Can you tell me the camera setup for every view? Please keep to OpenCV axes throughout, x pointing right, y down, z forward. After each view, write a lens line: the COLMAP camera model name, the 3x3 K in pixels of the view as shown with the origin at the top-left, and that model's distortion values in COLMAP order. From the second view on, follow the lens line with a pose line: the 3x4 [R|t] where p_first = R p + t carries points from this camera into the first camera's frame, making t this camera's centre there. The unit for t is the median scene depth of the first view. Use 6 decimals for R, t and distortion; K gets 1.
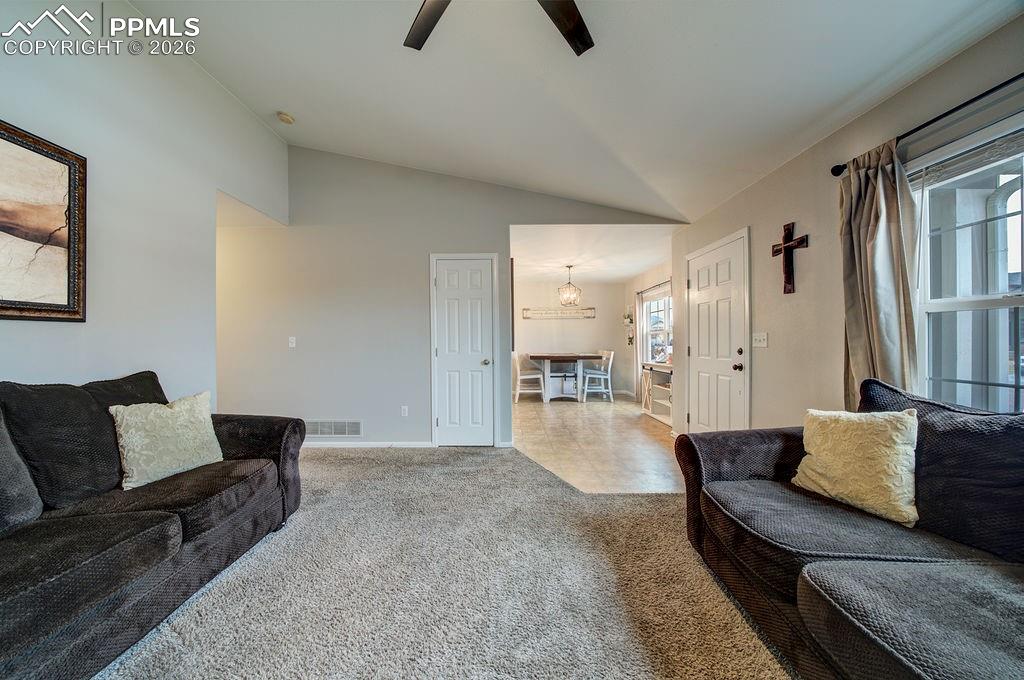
lens RADIAL K [[350.8, 0, 504.5], [0, 350.8, 340.4], [0, 0, 1]] dist [-0.017436, 0.000191]
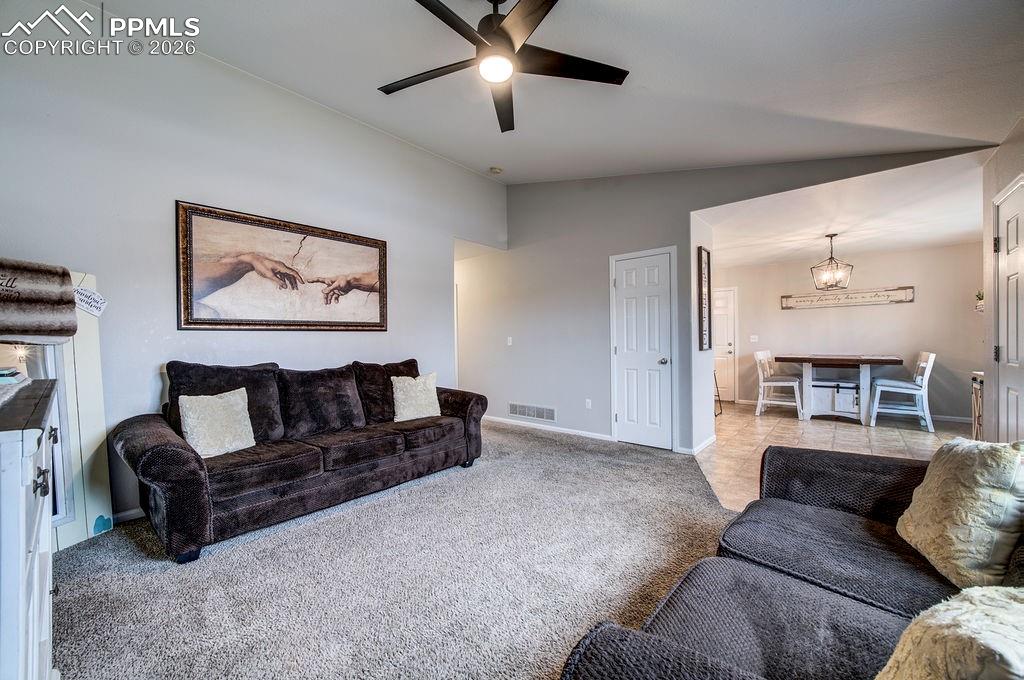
lens RADIAL K [[391.6, 0, 507.6], [0, 391.6, 343.2], [0, 0, 1]] dist [-0.009736, 0.000520]
pose [[0.753866, 0.000558, -0.657028, 0.422350], [0.008492, 0.999908, 0.010592, -0.003461], [0.656973, -0.013564, 0.753792, -0.107735]]
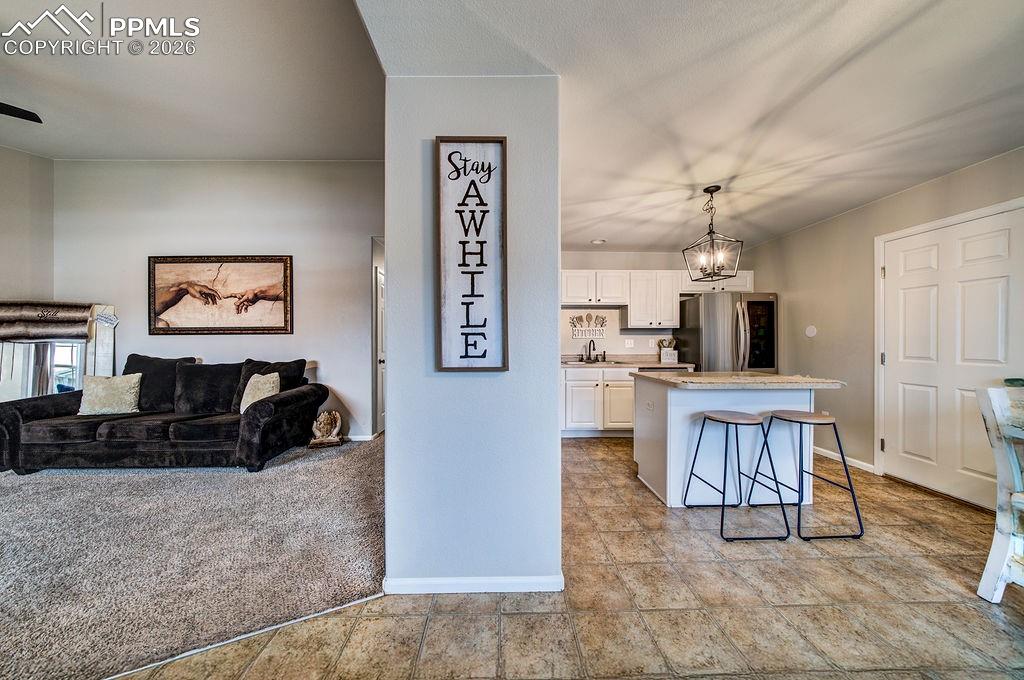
lens RADIAL K [[333.4, 0, 508.2], [0, 333.4, 342.3], [0, 0, 1]] dist [-0.006550, 0.000158]
pose [[0.031024, 0.005506, -0.999503, 0.564651], [0.003504, 0.999978, 0.005618, -0.005249], [0.999512, -0.003677, 0.031004, 1.470318]]
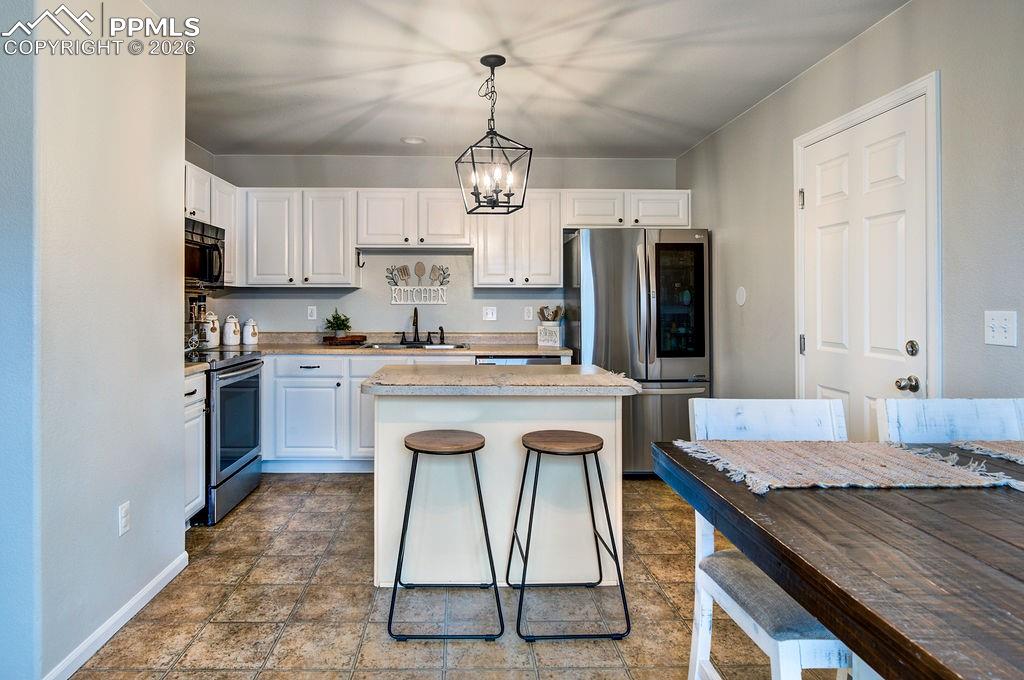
lens RADIAL K [[591.6, 0, 464.5], [0, 591.6, 307.1], [0, 0, 1]] dist [-0.020633, 0.000575]
pose [[0.011781, 0.009343, -0.999887, 0.642628], [-0.000035, 0.999956, 0.009343, -0.022183], [0.999931, -0.000075, 0.011781, 2.006671]]
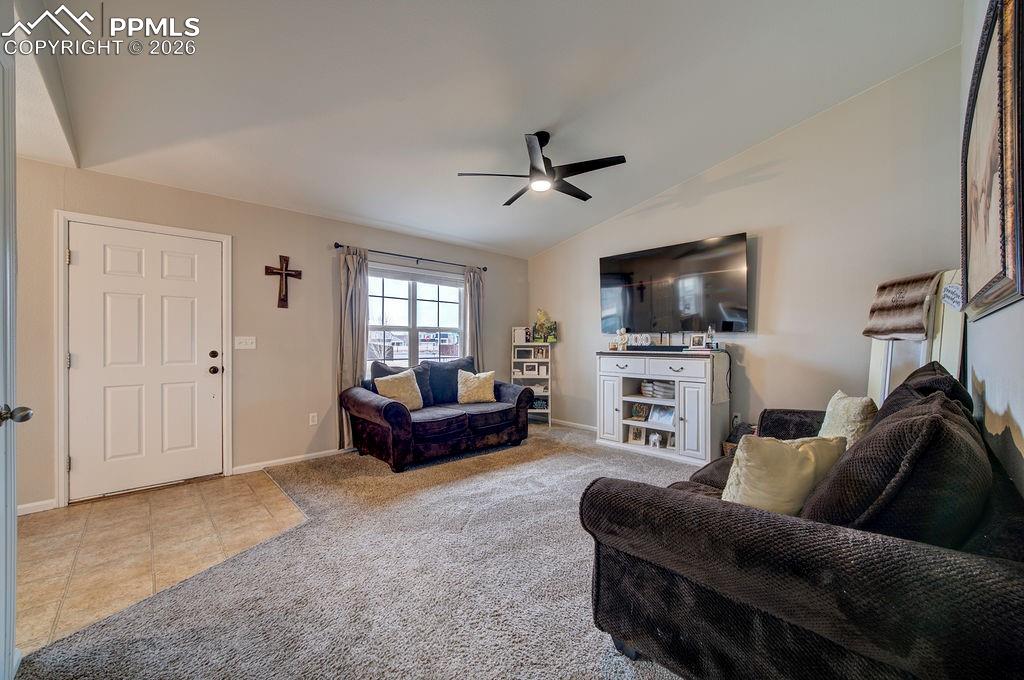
lens RADIAL K [[400.0, 0, 508.5], [0, 400.0, 341.0], [0, 0, 1]] dist [-0.008467, 0.000097]
pose [[-0.686993, 0.008191, 0.726618, -0.742101], [0.003623, 0.999963, -0.007846, 0.006085], [-0.726655, -0.002758, -0.686997, 1.187982]]
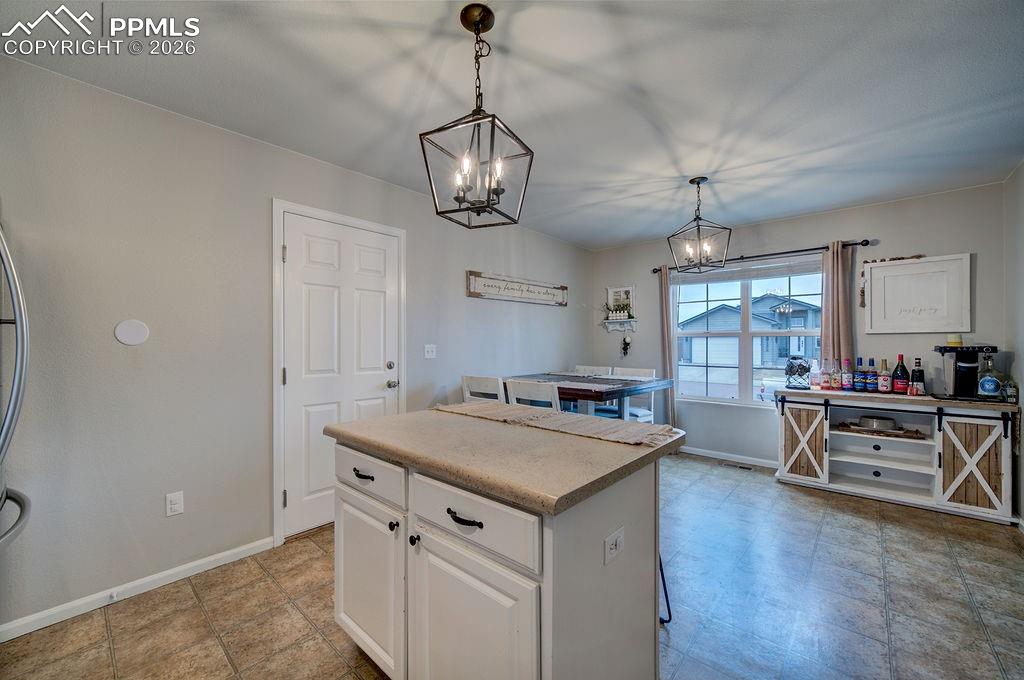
lens RADIAL K [[400.0, 0, 508.5], [0, 400.0, 341.0], [0, 0, 1]] dist [-0.008467, 0.000097]
pose [[0.667212, 0.005622, 0.744847, -0.683625], [-0.003725, 0.999984, -0.004212, -0.018923], [-0.744859, 0.000036, 0.667222, 1.706979]]
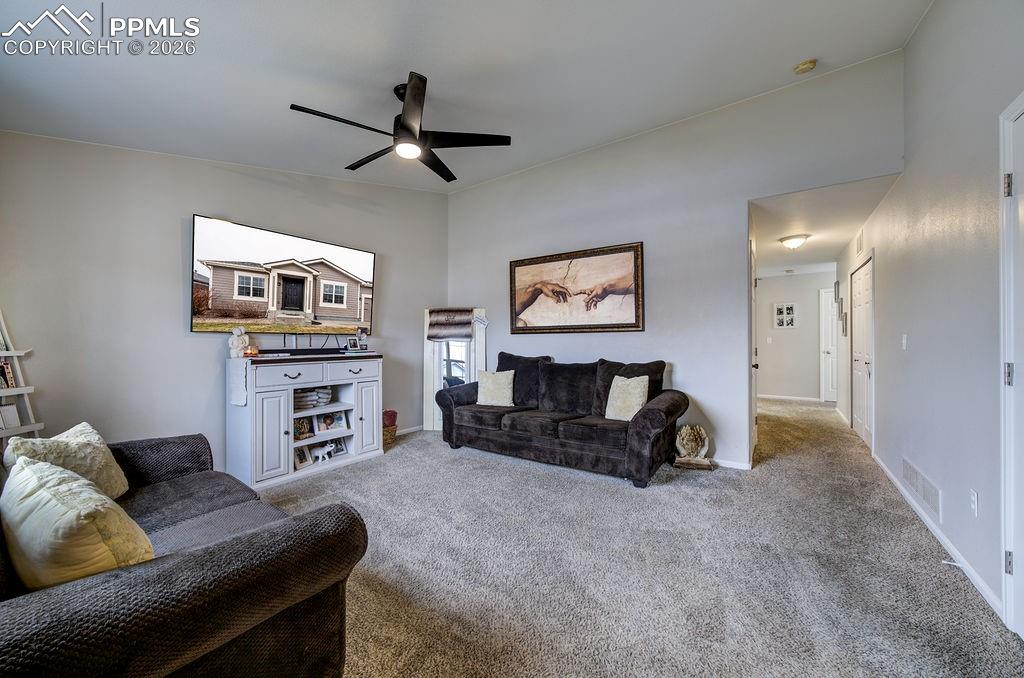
lens RADIAL K [[395.7, 0, 512.0], [0, 395.7, 339.0], [0, 0, 1]] dist [-0.031373, 0.000090]
pose [[-0.566118, 0.004885, -0.824310, 0.599353], [0.008894, 0.999960, -0.000182, -0.010928], [0.824276, -0.007435, -0.566139, 1.045216]]
